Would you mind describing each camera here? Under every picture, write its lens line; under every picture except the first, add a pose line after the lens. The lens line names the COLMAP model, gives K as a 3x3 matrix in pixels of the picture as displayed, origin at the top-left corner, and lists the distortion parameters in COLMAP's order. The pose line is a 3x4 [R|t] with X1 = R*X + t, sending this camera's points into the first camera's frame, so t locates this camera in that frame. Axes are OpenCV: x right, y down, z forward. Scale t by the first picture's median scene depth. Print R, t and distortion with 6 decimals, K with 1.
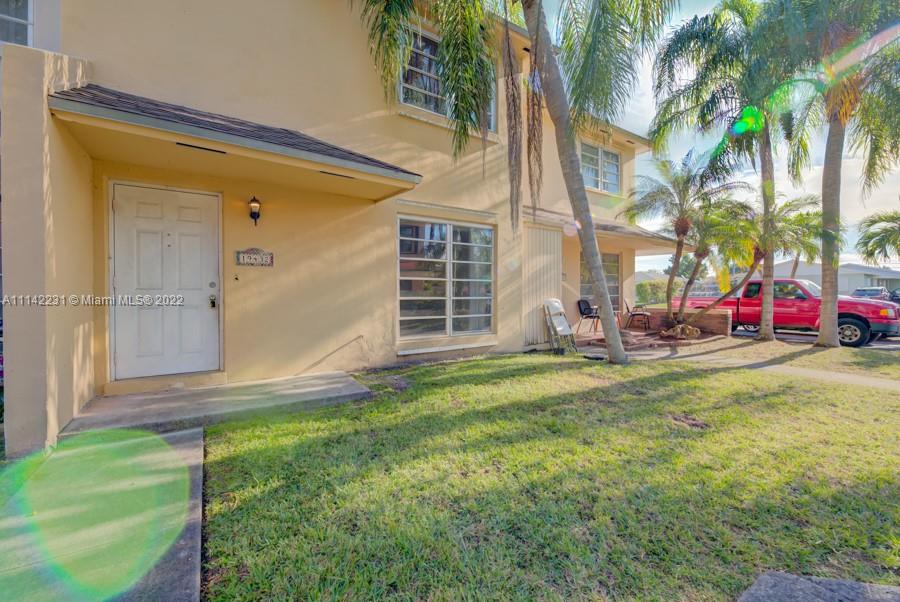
lens RADIAL K [[377.6, 0, 447.0], [0, 377.6, 292.7], [0, 0, 1]] dist [0.000561, -0.005438]
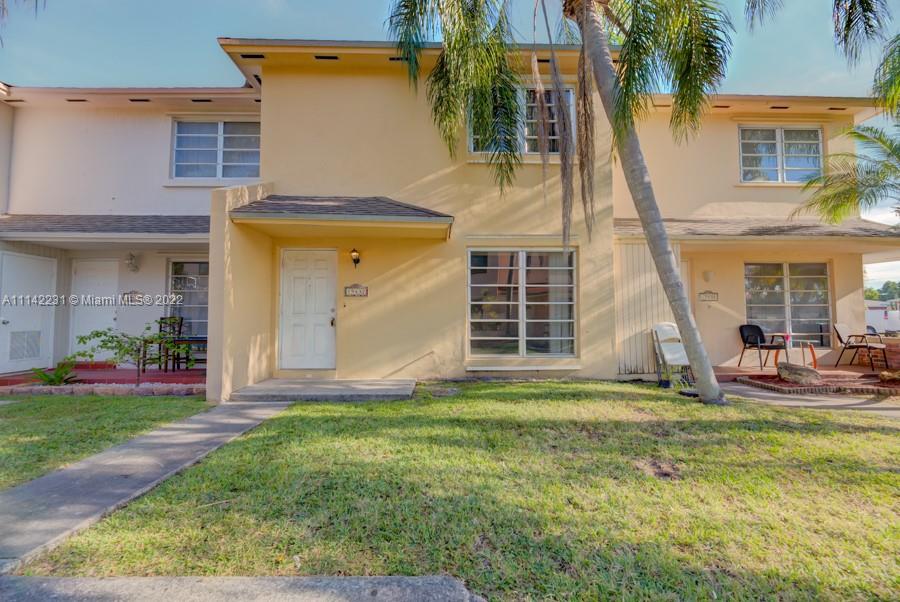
lens RADIAL K [[364.1, 0, 441.9], [0, 364.1, 297.1], [0, 0, 1]] dist [0.000995, -0.004579]
pose [[0.839640, -0.030732, -0.542274, 0.402910], [0.000722, 0.998460, -0.055468, 0.005139], [0.543143, 0.046182, 0.838369, 0.028065]]
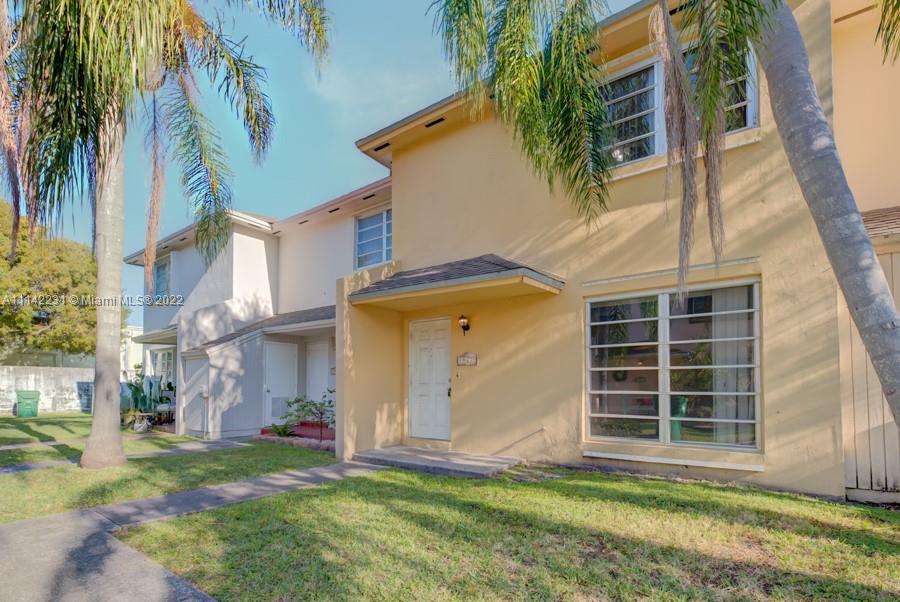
lens RADIAL K [[423.6, 0, 444.8], [0, 423.6, 370.6], [0, 0, 1]] dist [0.001310, 0.000042]
pose [[0.338488, -0.037020, -0.940242, 0.699798], [-0.000637, 0.999217, -0.039572, 0.003832], [0.940971, 0.013994, 0.338199, 0.343130]]
